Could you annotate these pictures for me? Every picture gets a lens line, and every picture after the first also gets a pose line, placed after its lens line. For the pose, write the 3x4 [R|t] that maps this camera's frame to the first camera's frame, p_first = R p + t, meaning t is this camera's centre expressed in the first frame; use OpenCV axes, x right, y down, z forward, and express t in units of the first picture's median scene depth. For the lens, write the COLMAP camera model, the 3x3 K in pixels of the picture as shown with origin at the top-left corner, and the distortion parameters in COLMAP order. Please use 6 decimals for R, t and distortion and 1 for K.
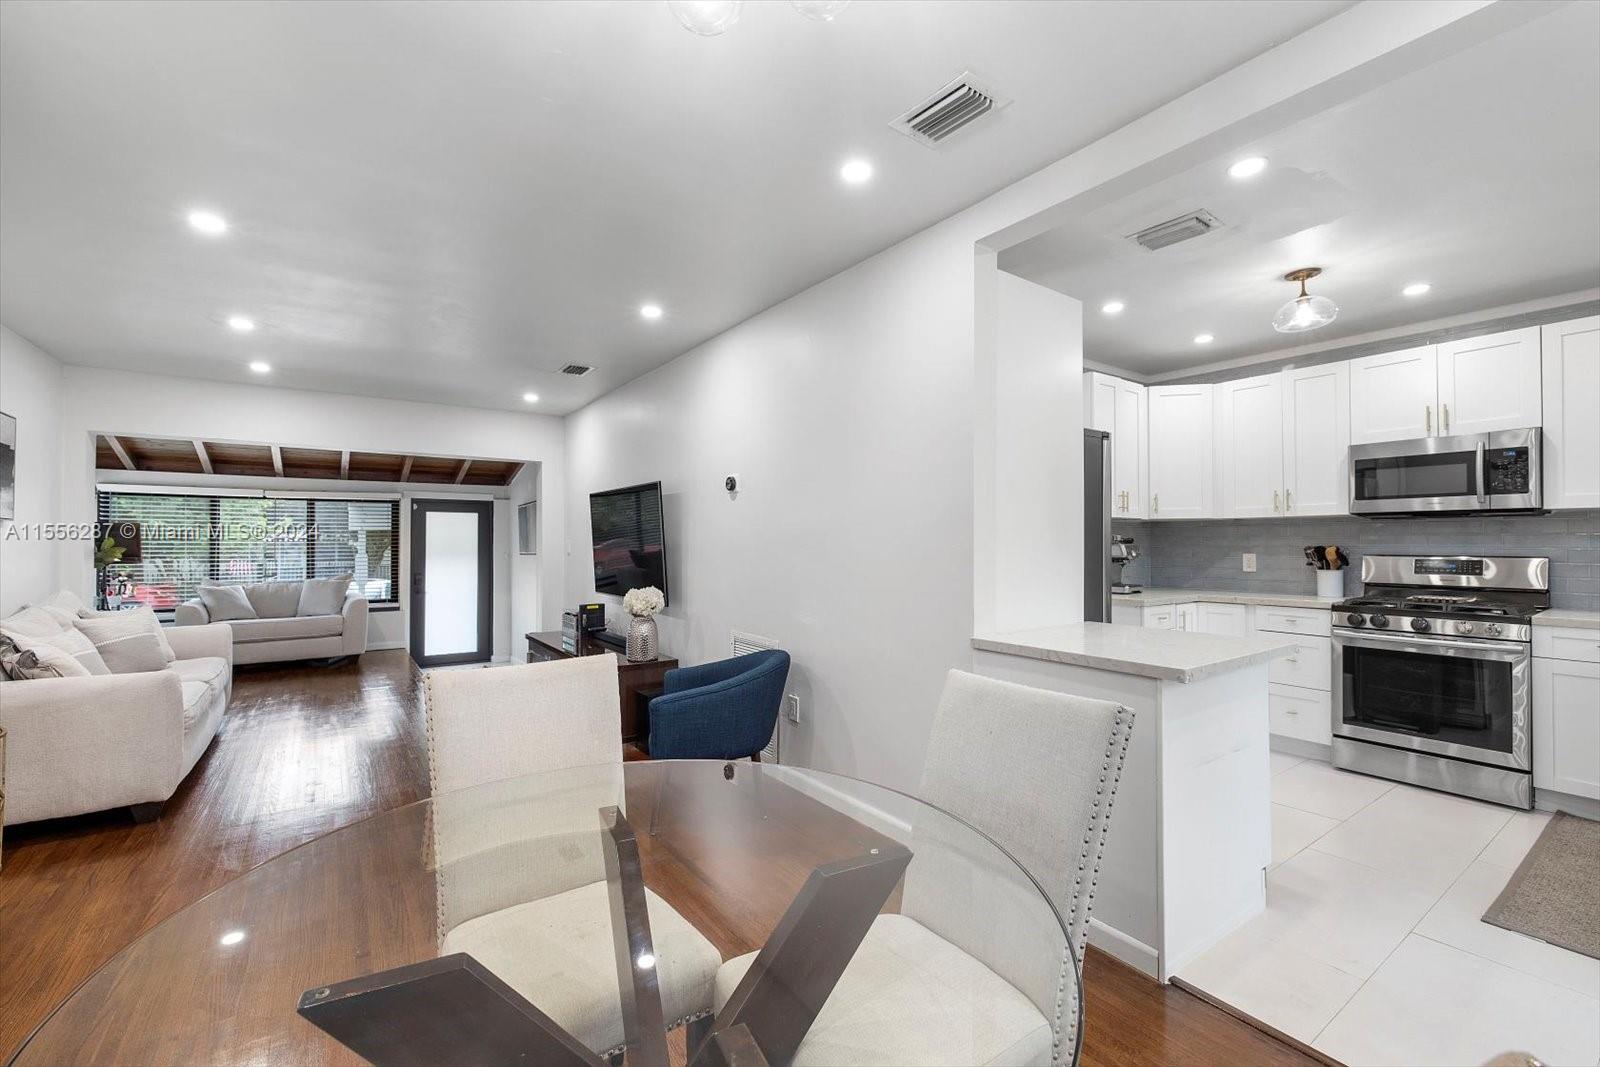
lens RADIAL K [[673.0, 0, 804.7], [0, 673.0, 535.3], [0, 0, 1]] dist [-0.000317, 0.000234]
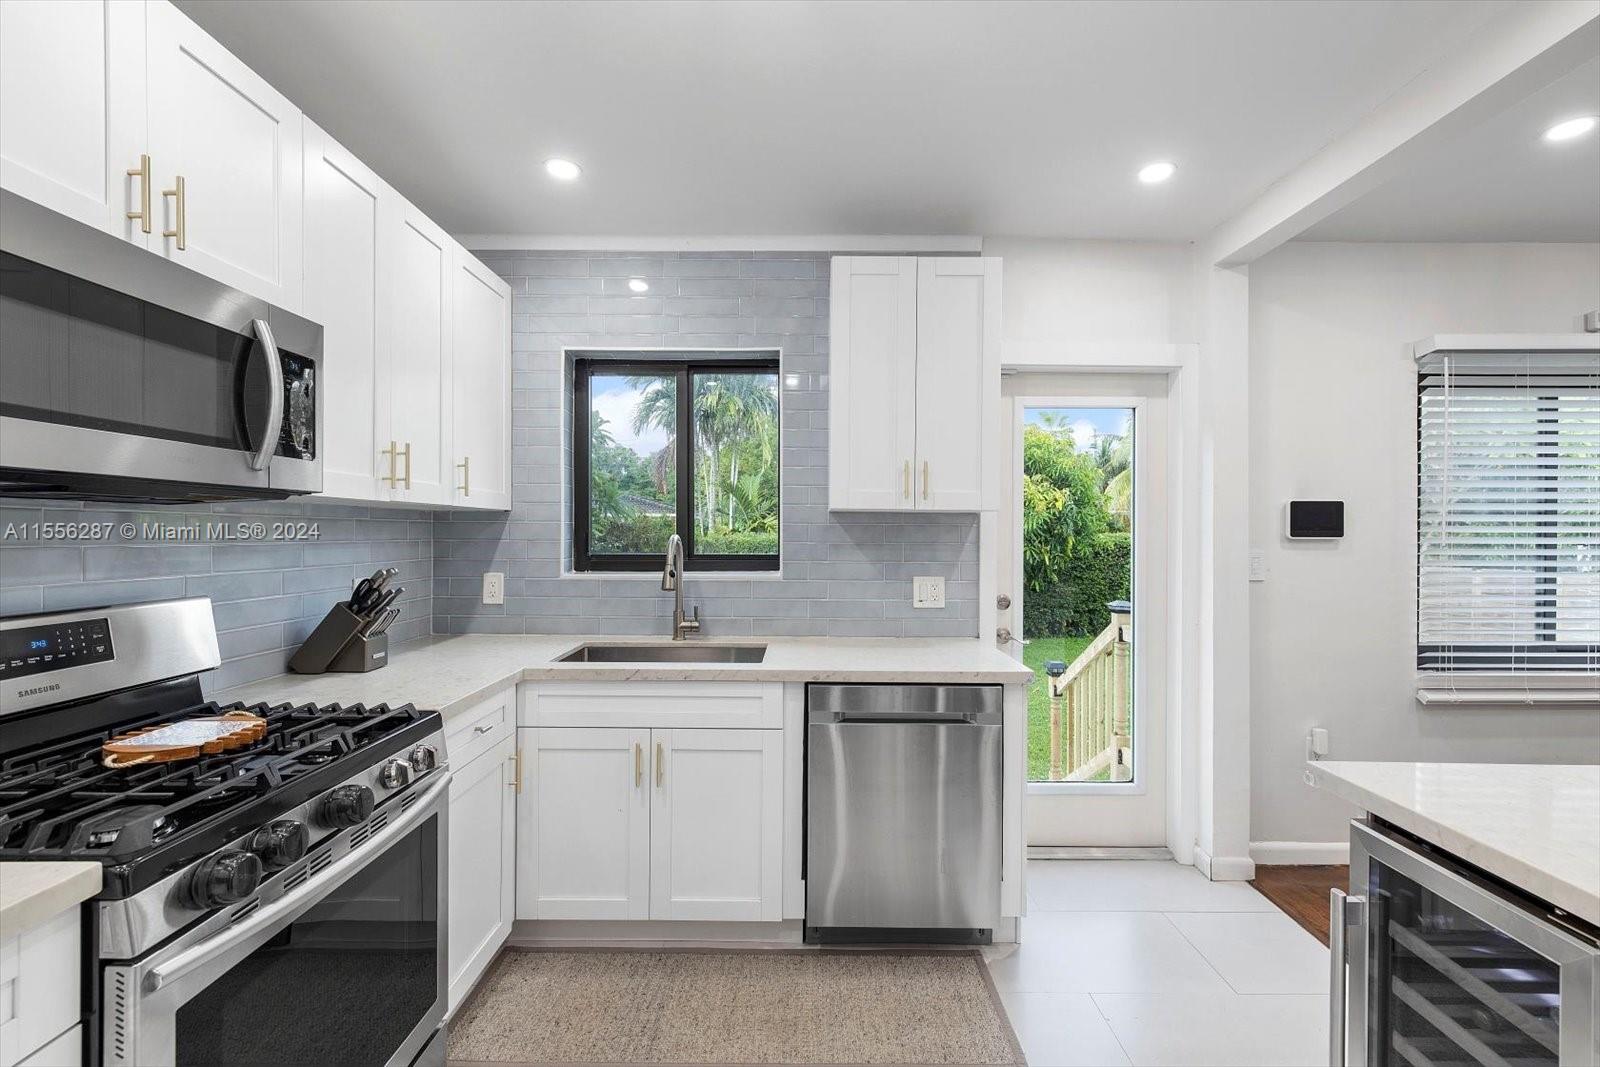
lens RADIAL K [[673.0, 0, 804.7], [0, 673.0, 535.3], [0, 0, 1]] dist [-0.000317, 0.000234]
pose [[-0.813229, -0.007157, 0.581900, 0.386073], [-0.011194, 0.999932, -0.003345, -0.009325], [-0.581836, -0.009234, -0.813253, 0.873302]]
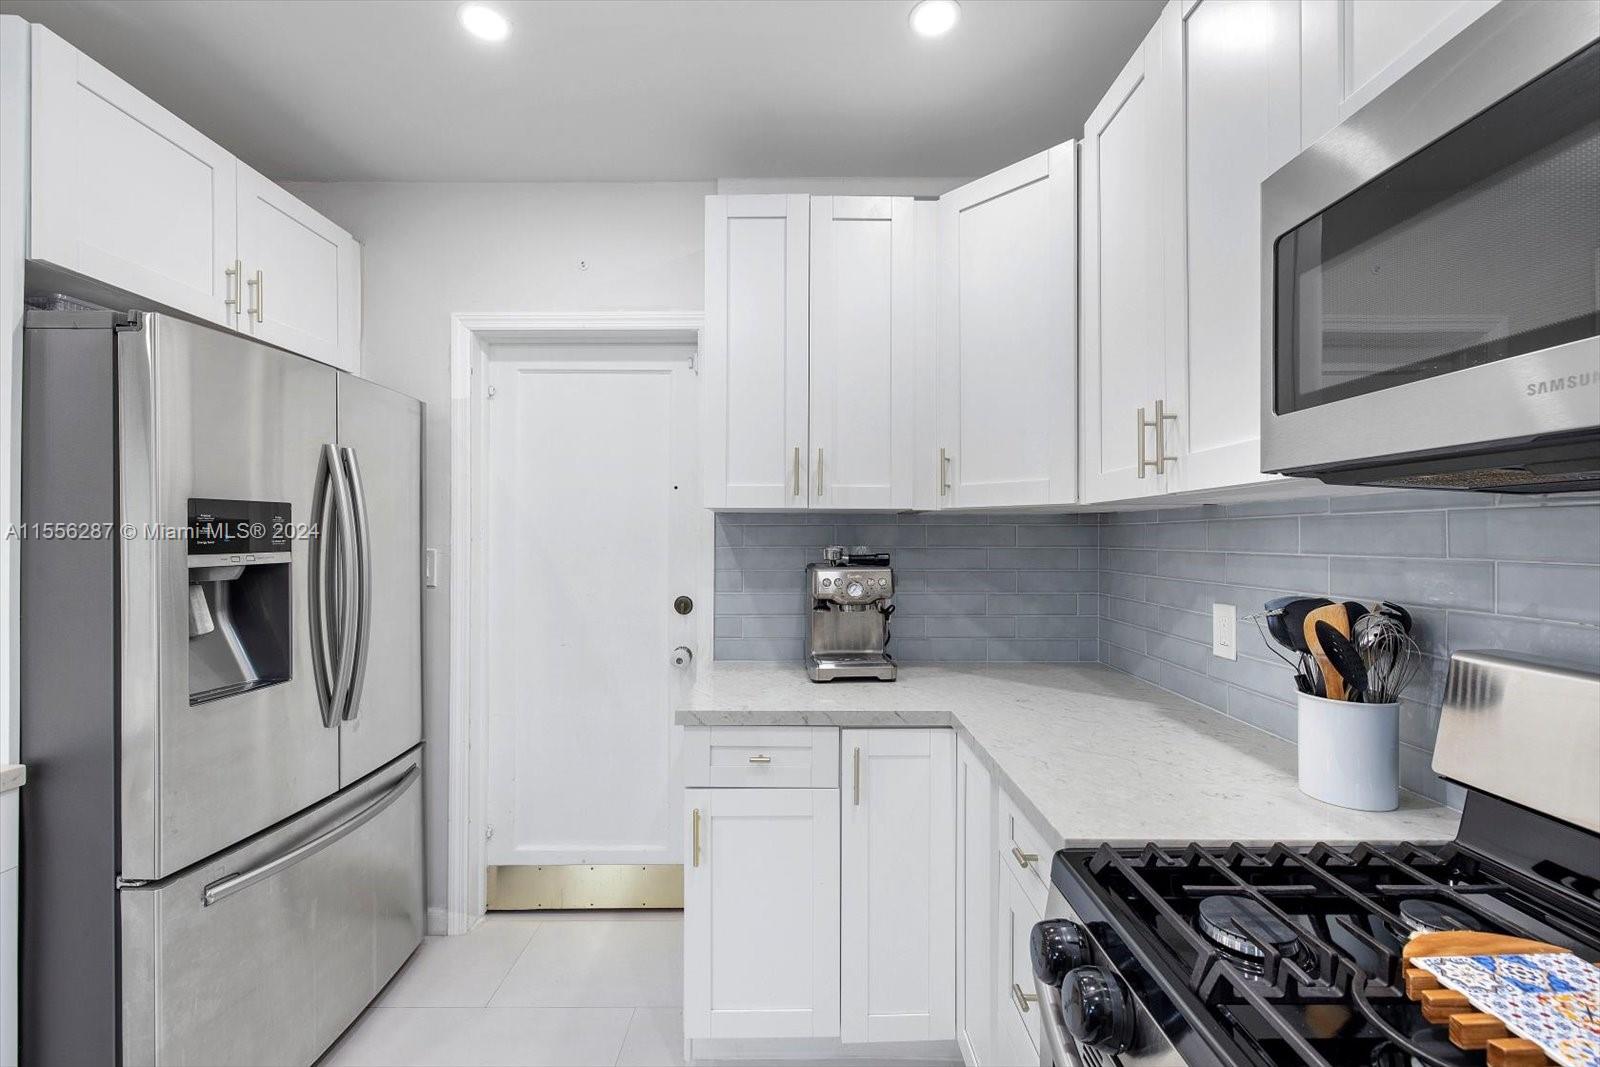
lens RADIAL K [[673.0, 0, 804.7], [0, 673.0, 535.3], [0, 0, 1]] dist [-0.000317, 0.000234]
pose [[0.815201, 0.000036, -0.579178, 0.708968], [0.006265, 0.999941, 0.008881, -0.012350], [0.579145, -0.010868, 0.815152, 0.622891]]
